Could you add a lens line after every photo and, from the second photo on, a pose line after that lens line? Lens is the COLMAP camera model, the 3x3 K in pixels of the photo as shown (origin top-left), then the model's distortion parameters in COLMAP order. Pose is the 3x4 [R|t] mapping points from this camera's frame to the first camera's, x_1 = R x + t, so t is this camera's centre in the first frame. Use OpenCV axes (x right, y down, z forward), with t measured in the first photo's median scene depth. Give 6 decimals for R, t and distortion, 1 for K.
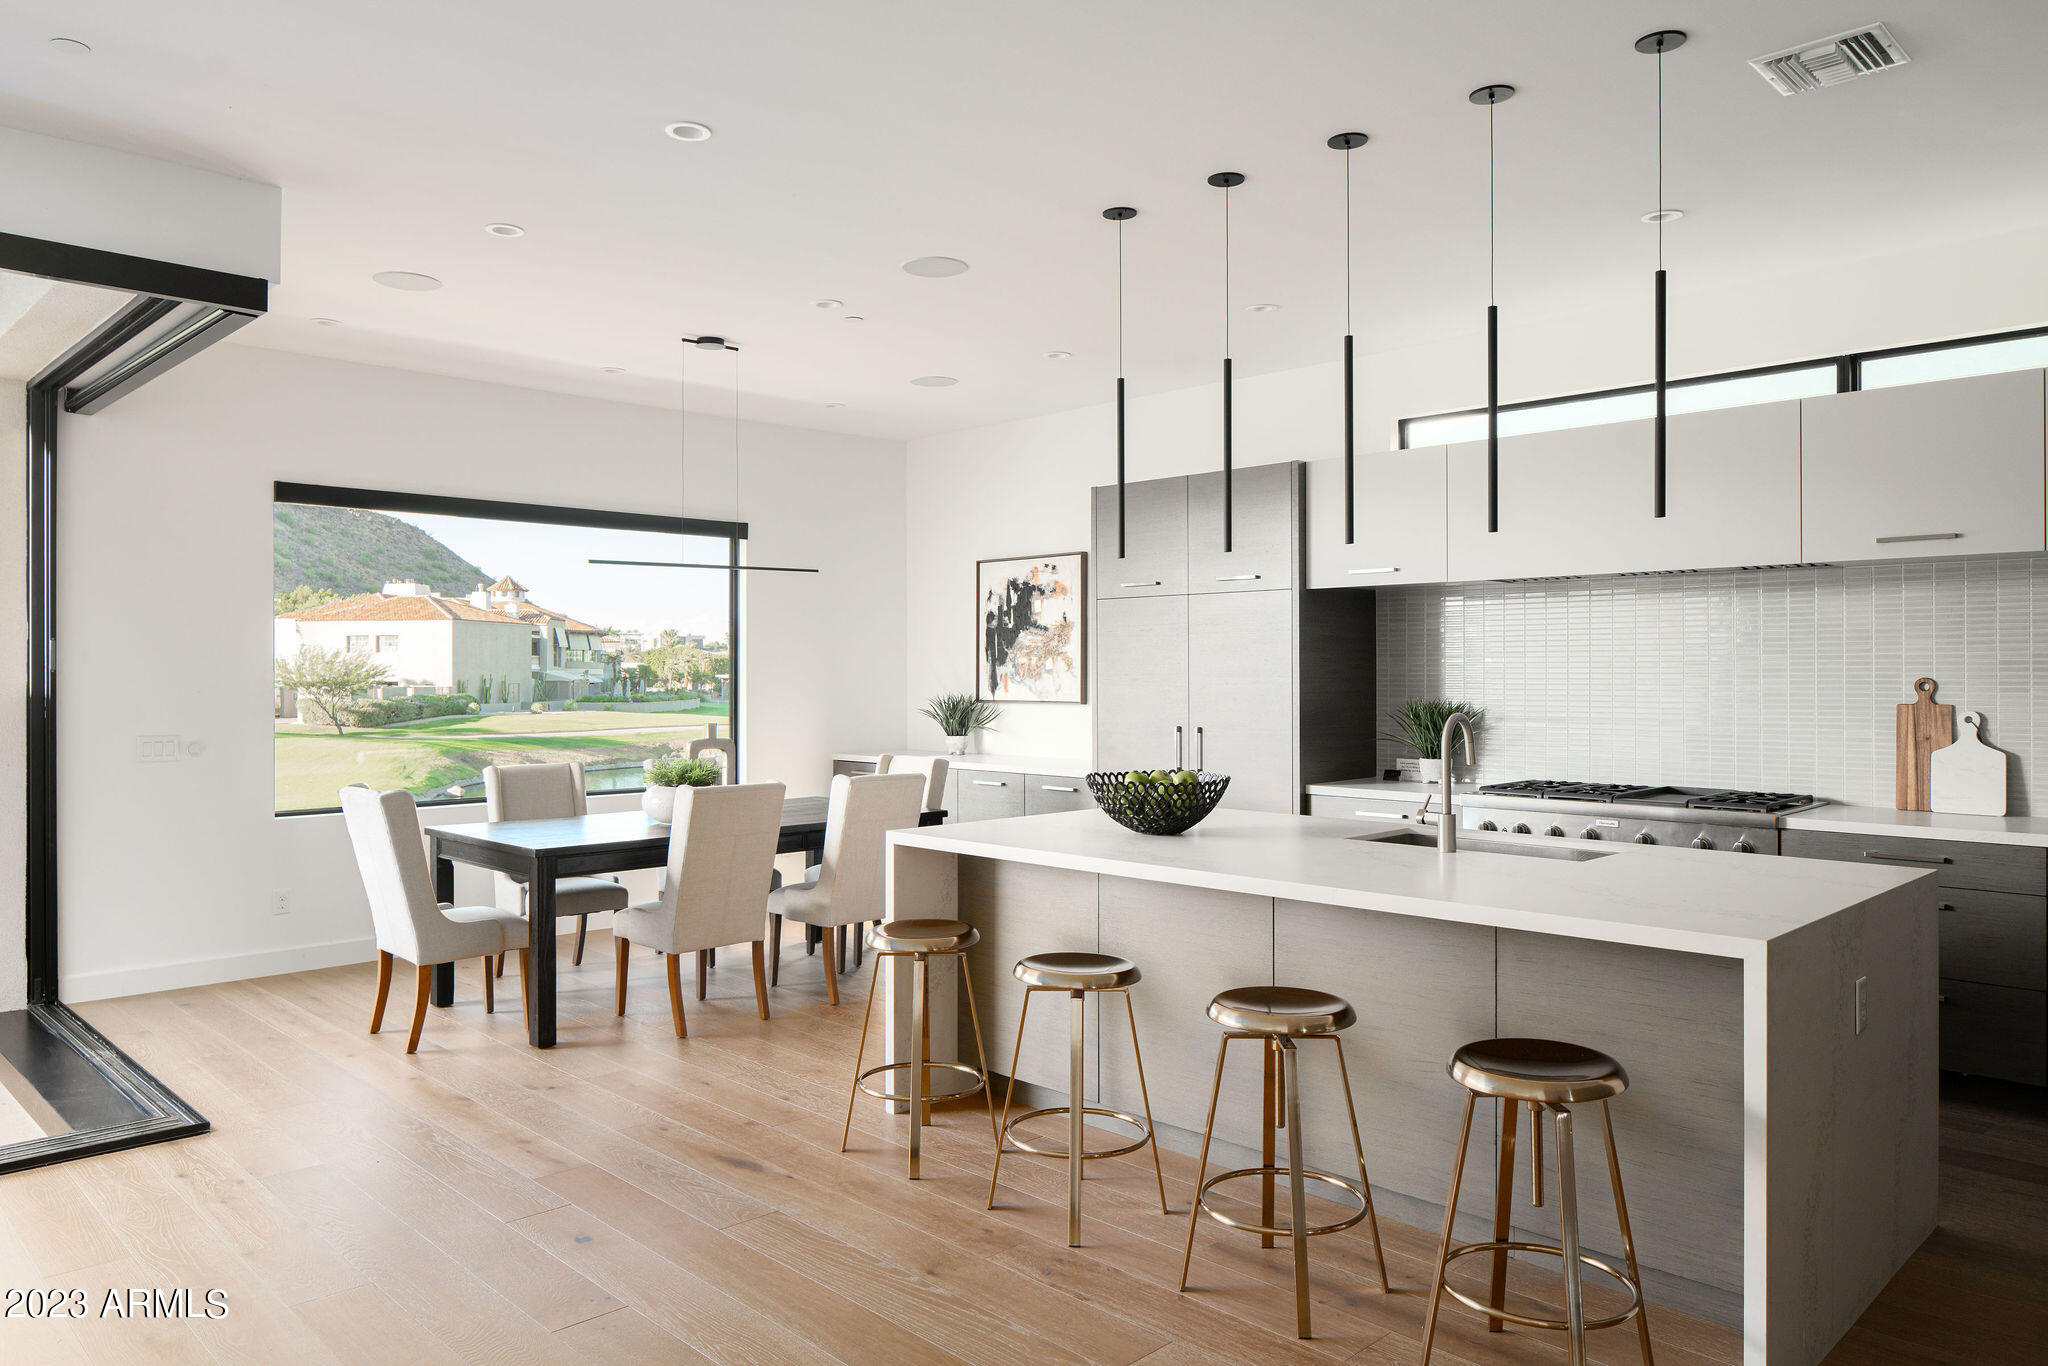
lens RADIAL K [[1374.7, 0, 1024.3], [0, 1374.7, 661.9], [0, 0, 1]] dist [0.000468, 0.001502]
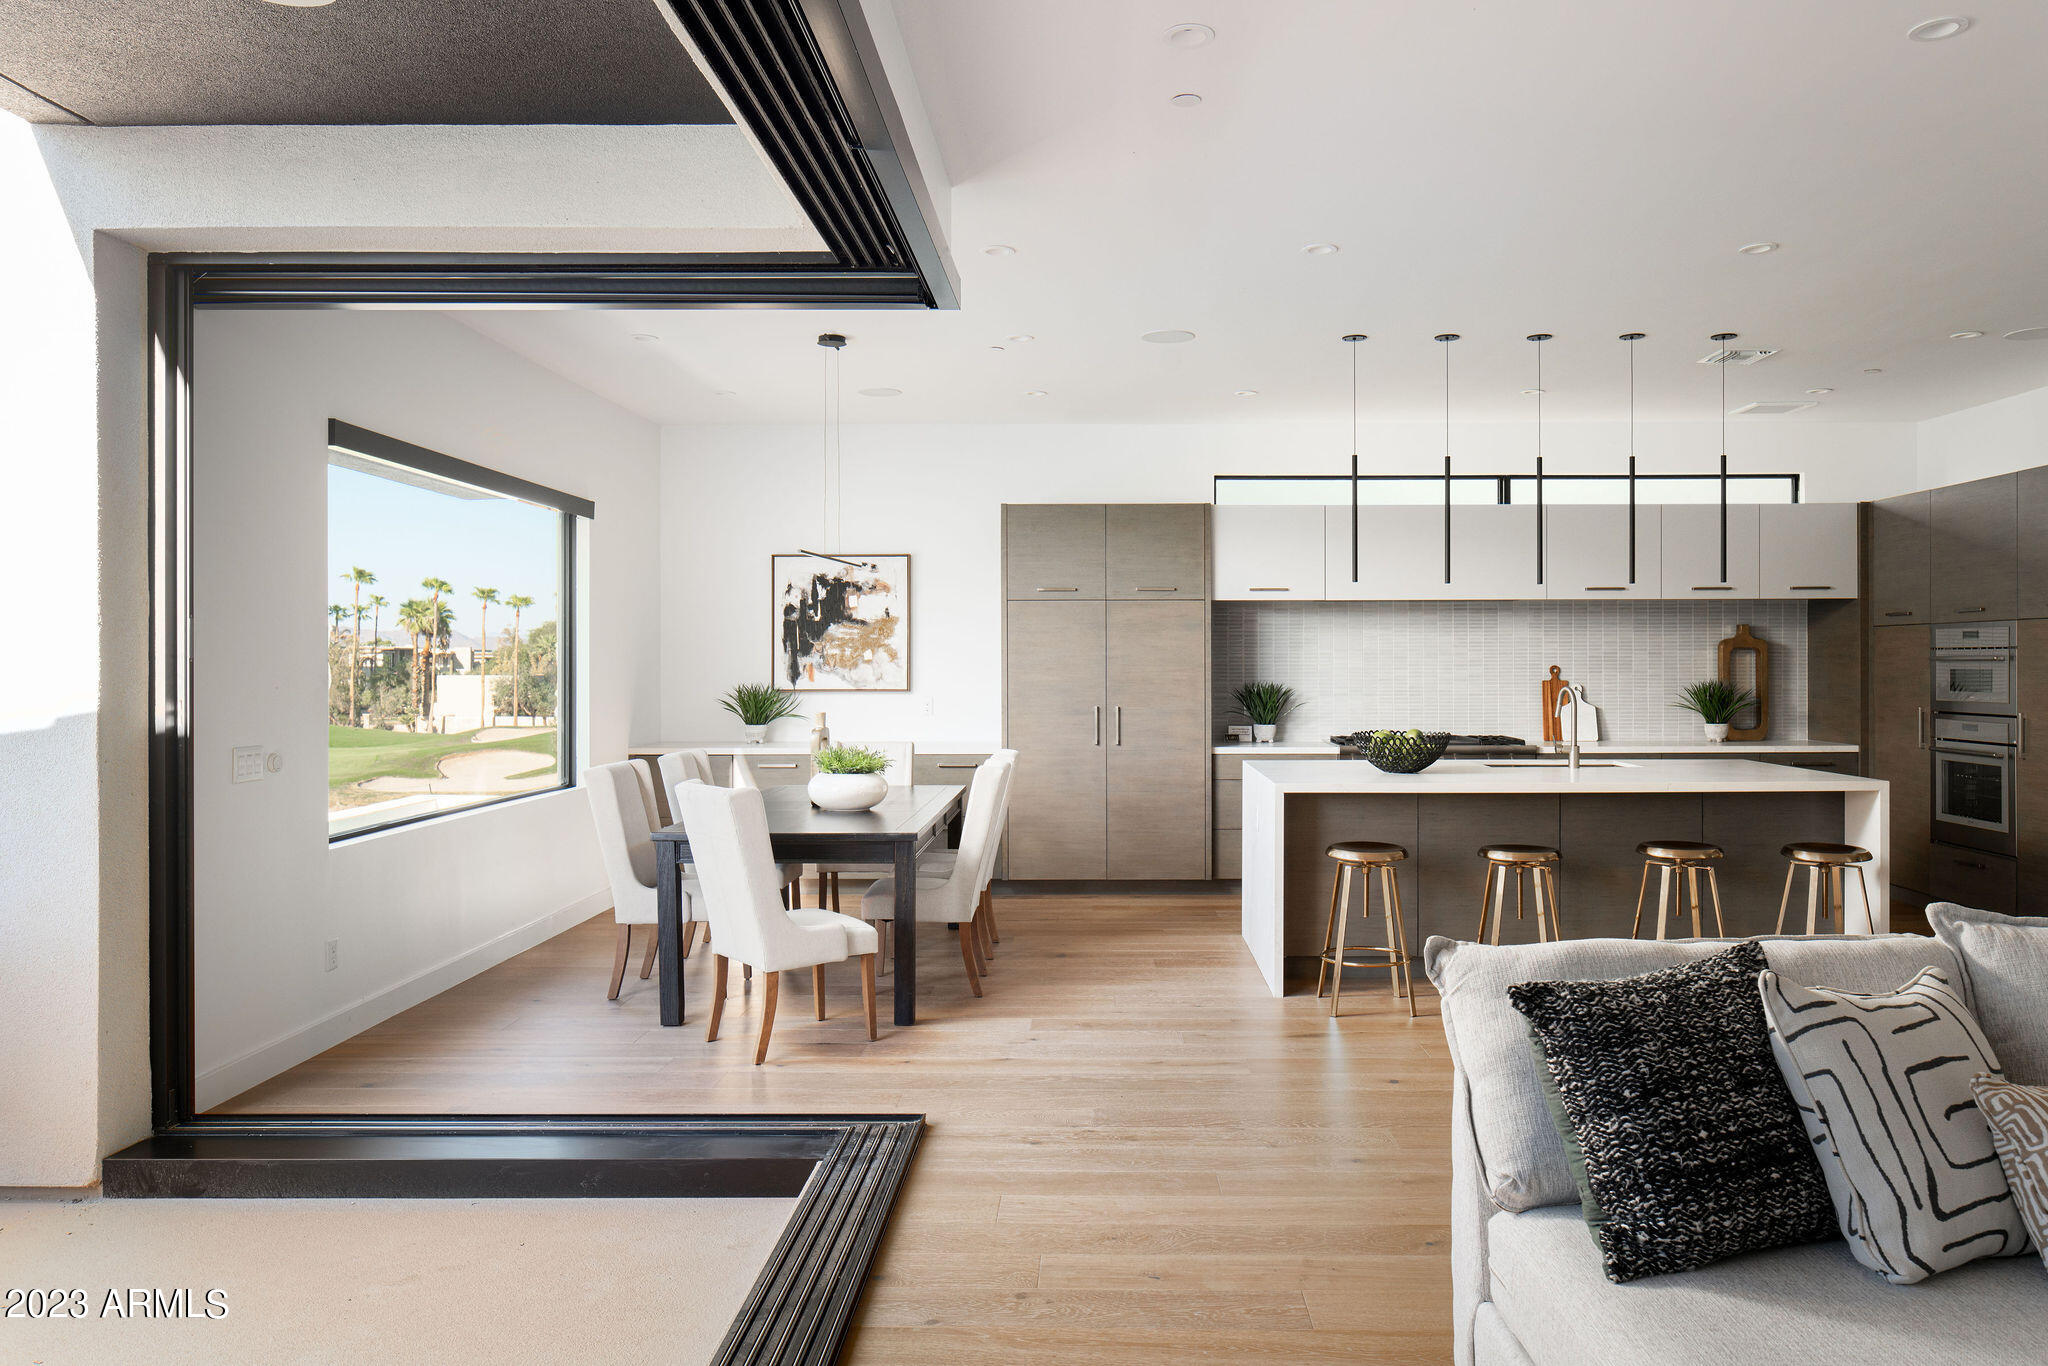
lens RADIAL K [[1374.7, 0, 1024.3], [0, 1374.7, 661.9], [0, 0, 1]] dist [0.000468, 0.001502]
pose [[0.708472, -0.001075, 0.705738, -0.658979], [-0.005029, 0.999966, 0.006573, -0.000818], [-0.705721, -0.008206, 0.708442, 0.141584]]
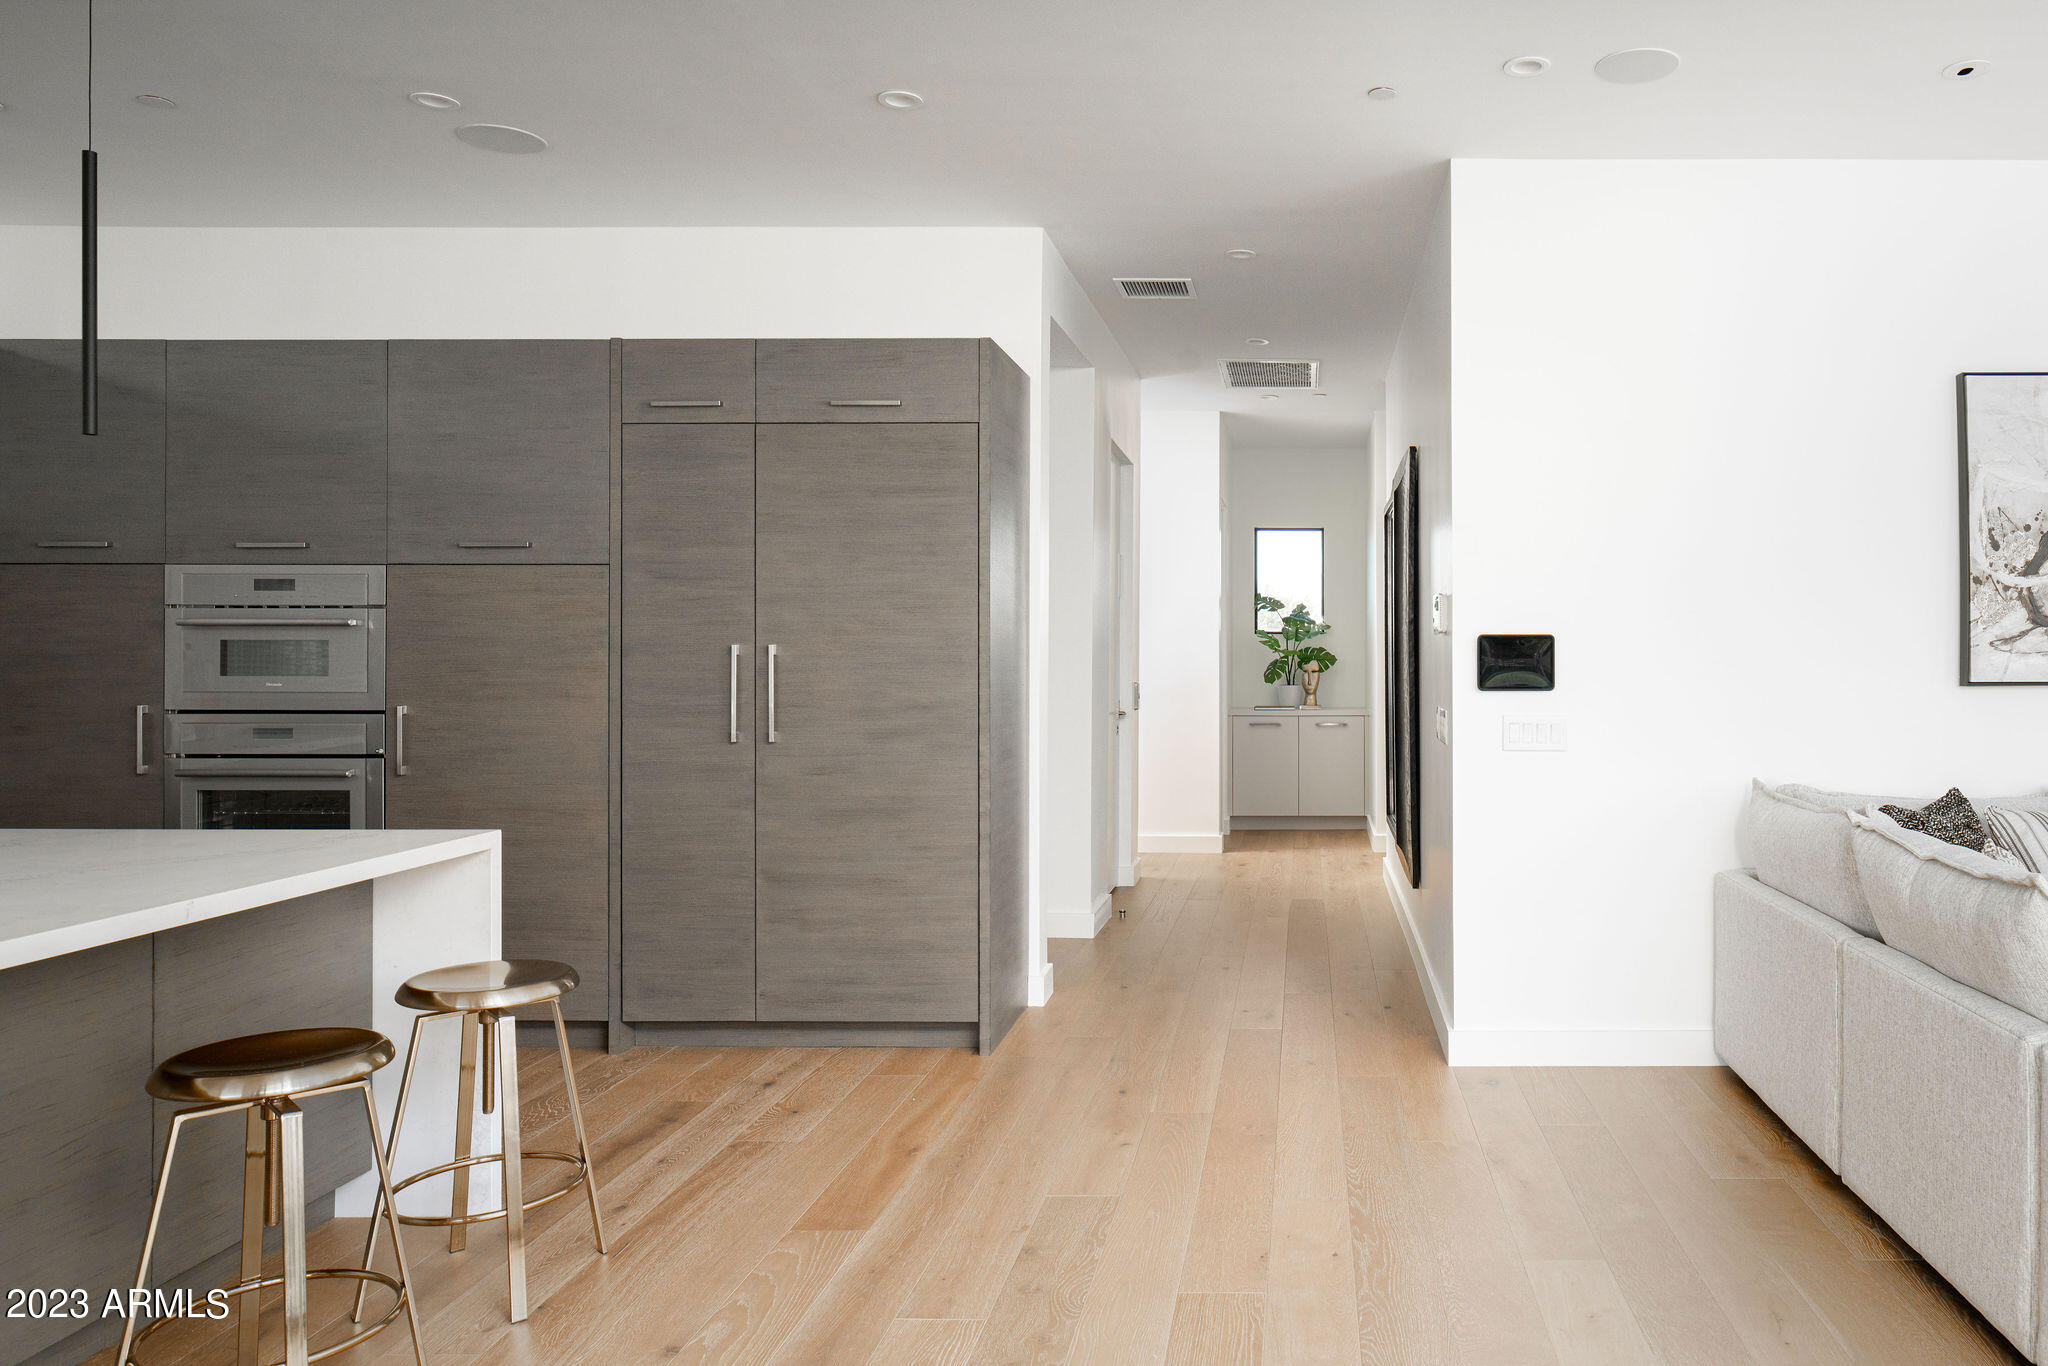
lens RADIAL K [[1374.7, 0, 1024.3], [0, 1374.7, 661.9], [0, 0, 1]] dist [0.000468, 0.001502]
pose [[-0.711190, 0.003003, 0.702994, -0.209990], [-0.006580, 0.999919, -0.010927, 0.019620], [-0.702969, -0.012397, -0.711112, 0.513255]]
